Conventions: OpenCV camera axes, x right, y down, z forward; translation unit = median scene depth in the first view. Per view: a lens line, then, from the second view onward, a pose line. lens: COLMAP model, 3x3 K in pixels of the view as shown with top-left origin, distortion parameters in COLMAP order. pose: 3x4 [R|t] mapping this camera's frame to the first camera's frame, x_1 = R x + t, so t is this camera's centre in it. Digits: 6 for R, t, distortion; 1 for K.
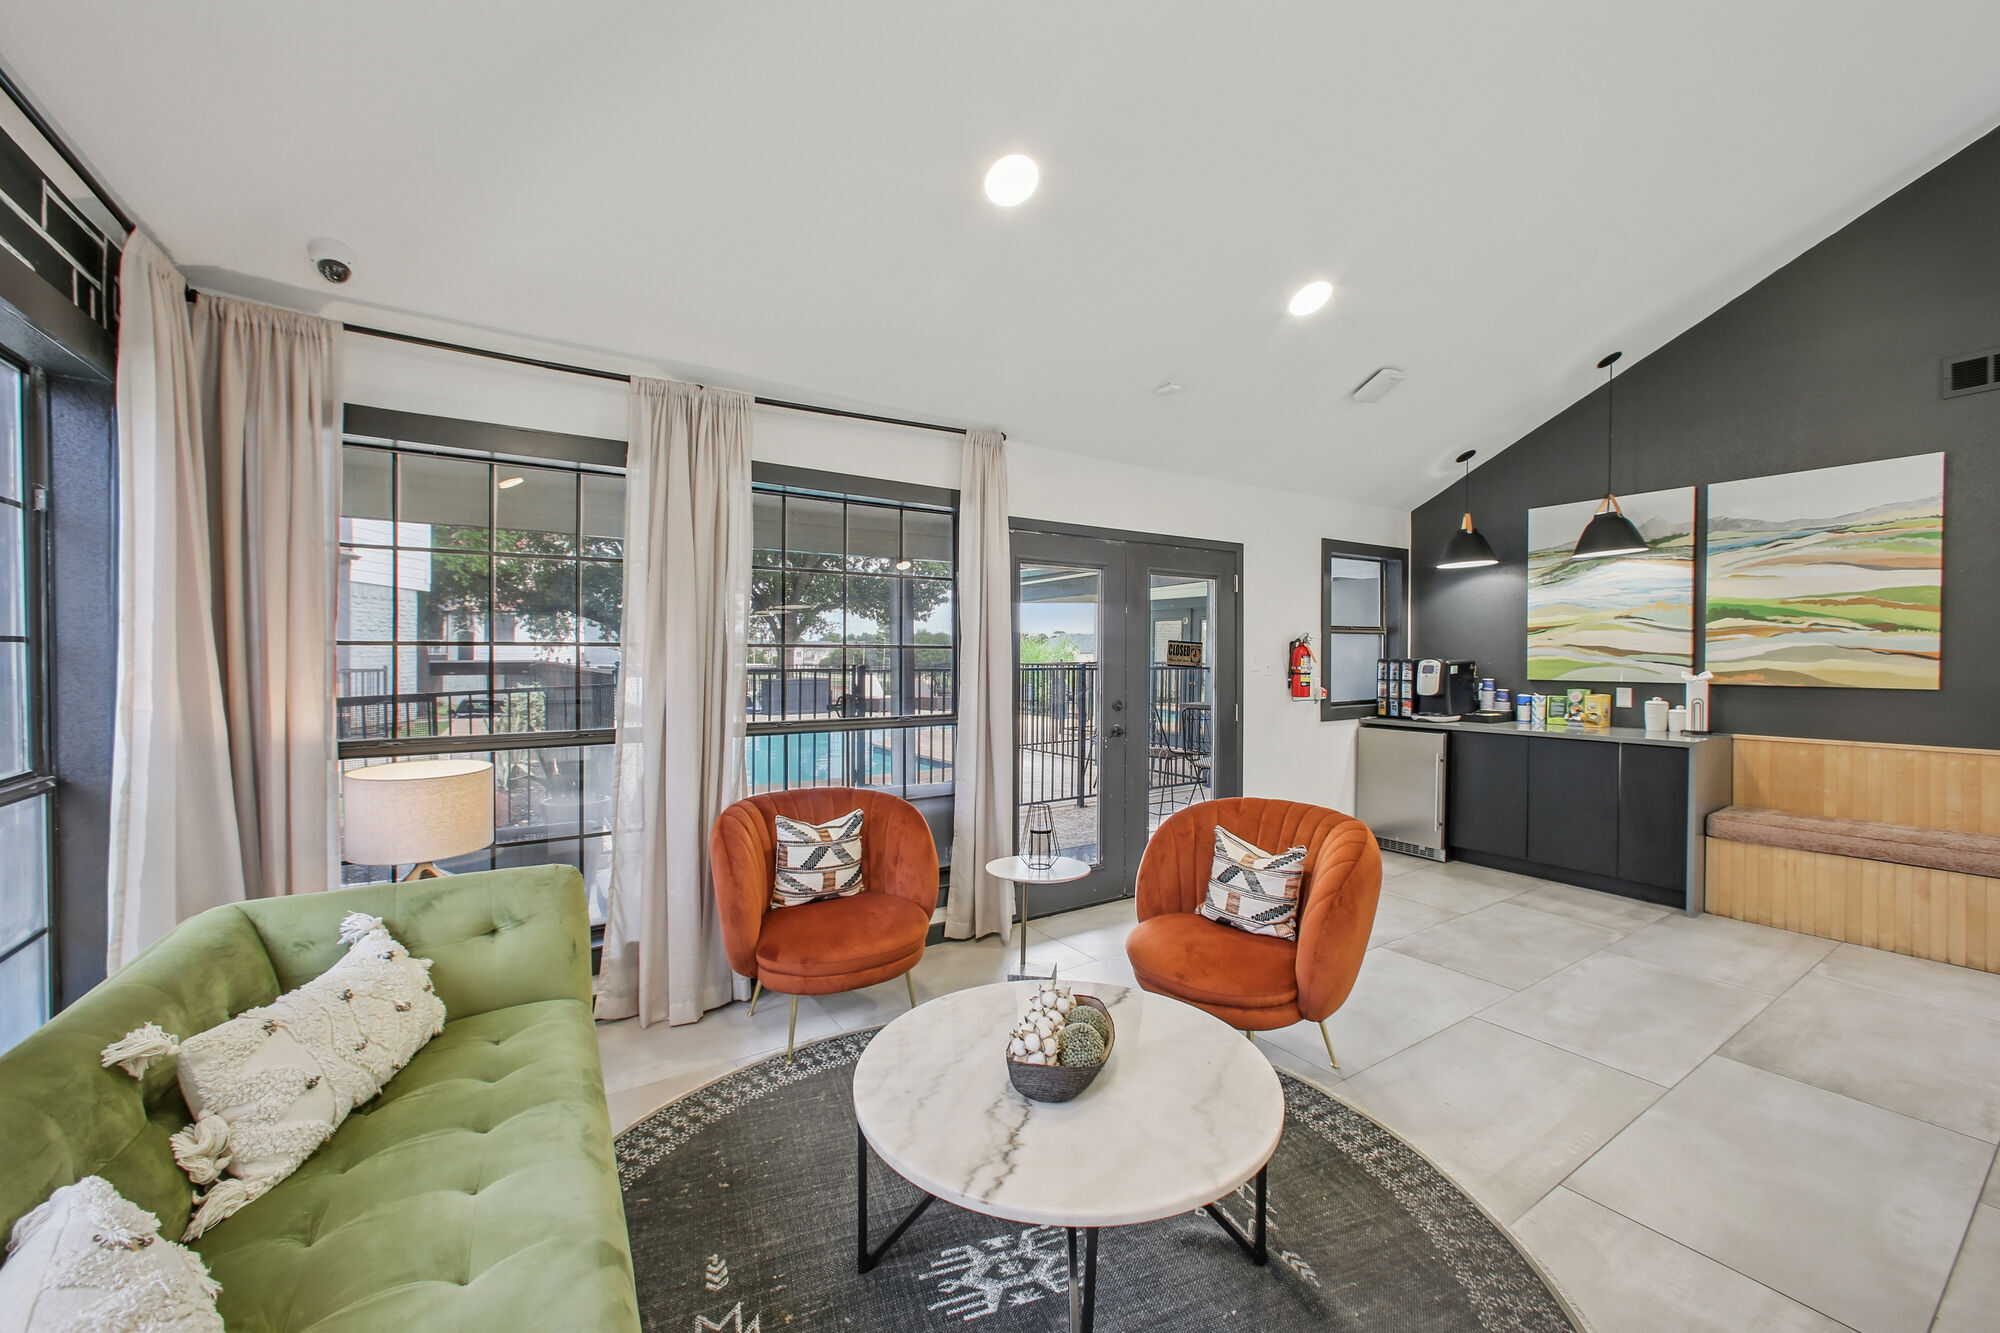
lens RADIAL K [[783.6, 0, 1002.0], [0, 783.6, 663.9], [0, 0, 1]] dist [0.000851, 0.000067]
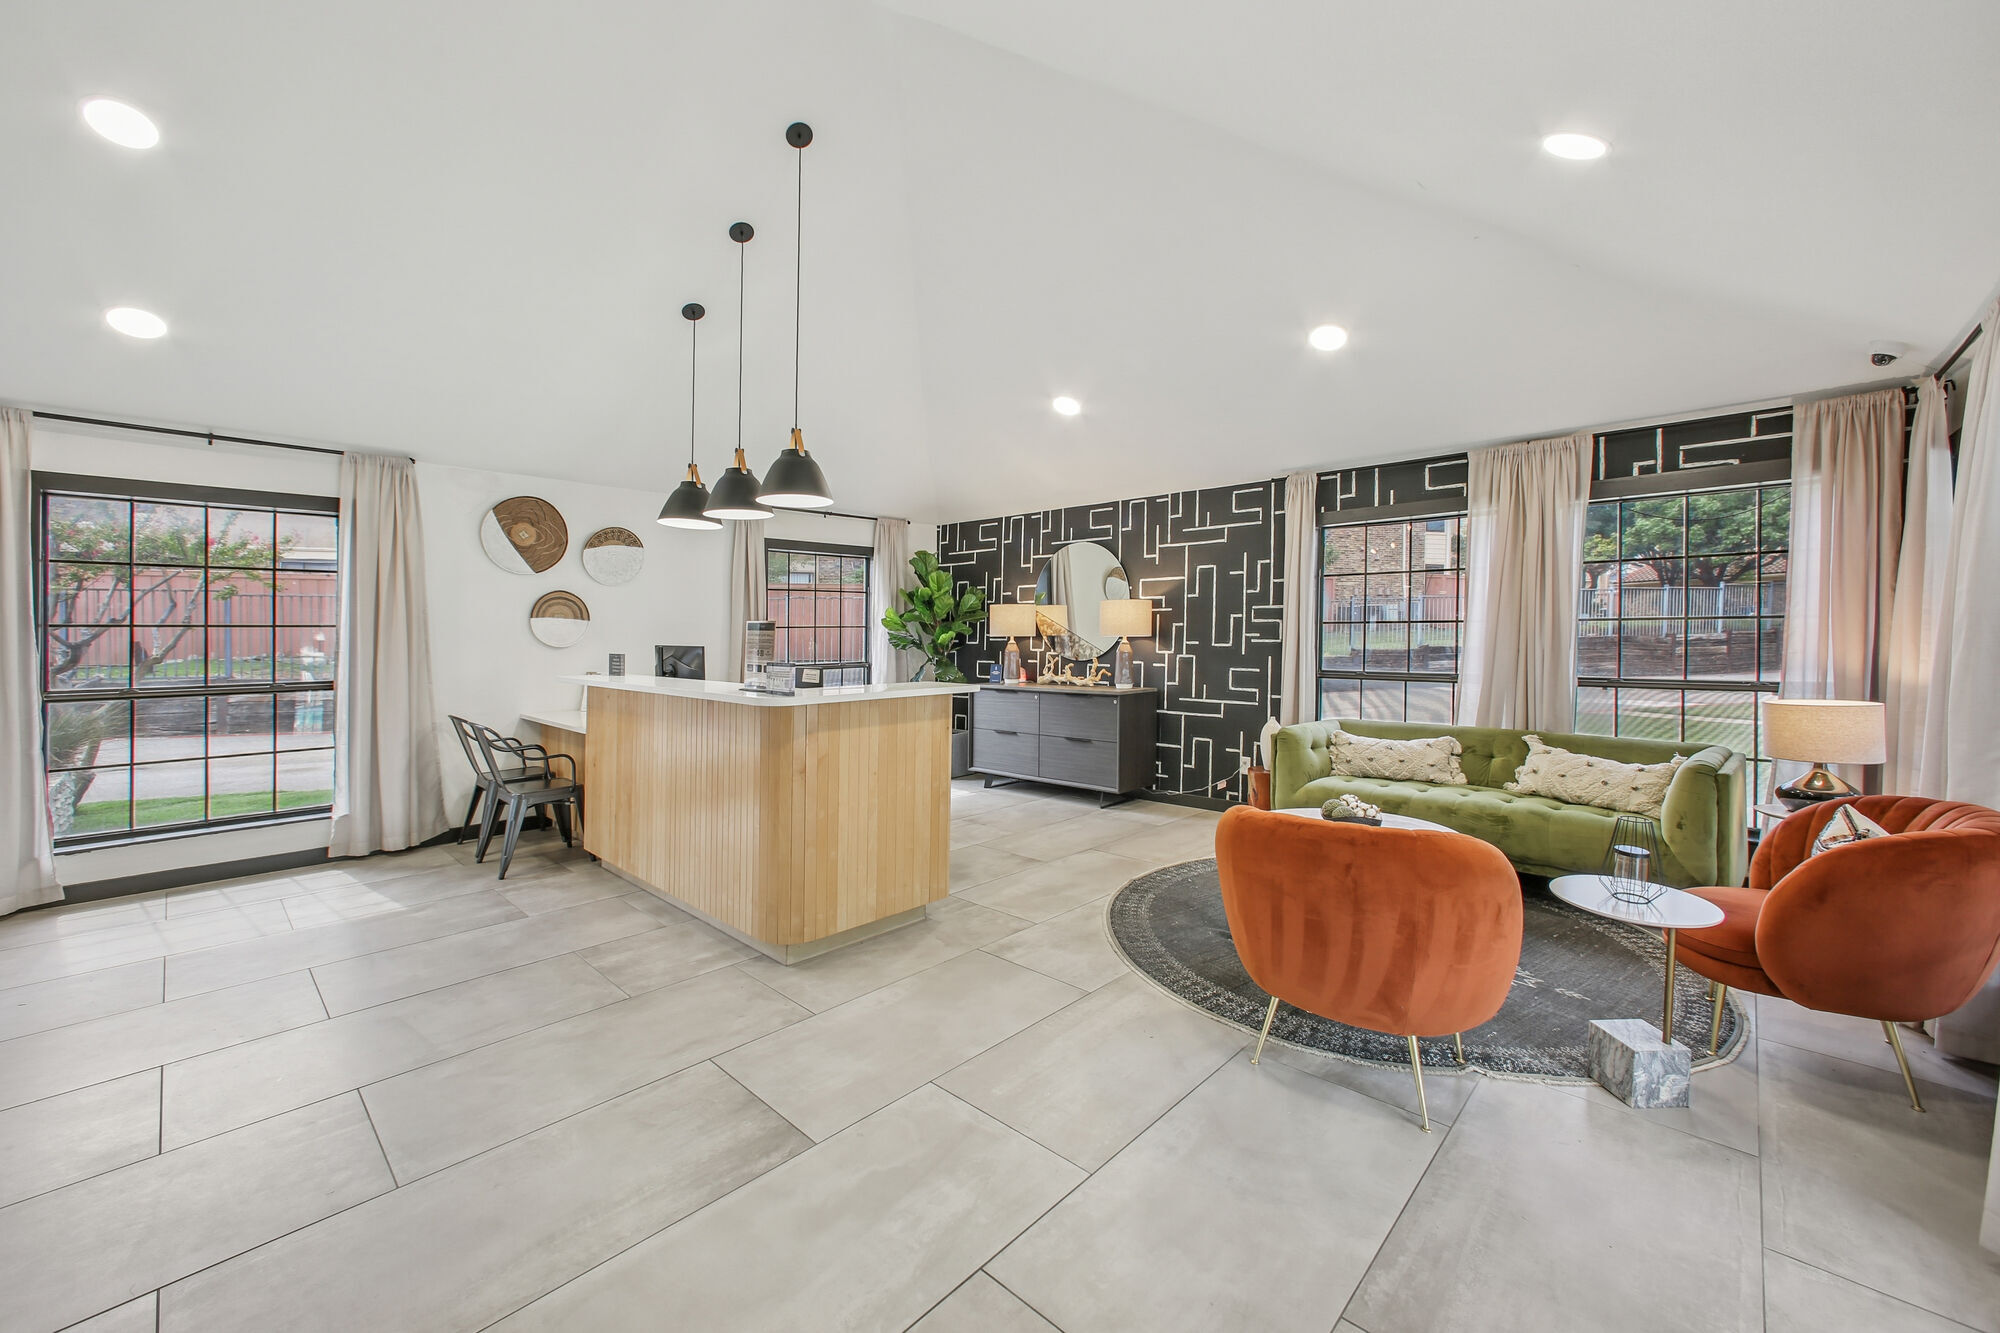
lens RADIAL K [[783.6, 0, 1000.1], [0, 783.6, 650.2], [0, 0, 1]] dist [0.000851, 0.000067]
pose [[-0.973463, 0.009490, -0.228649, 1.122787], [0.004684, 0.999757, 0.021553, -0.000197], [0.228798, 0.019910, -0.973270, 2.207101]]
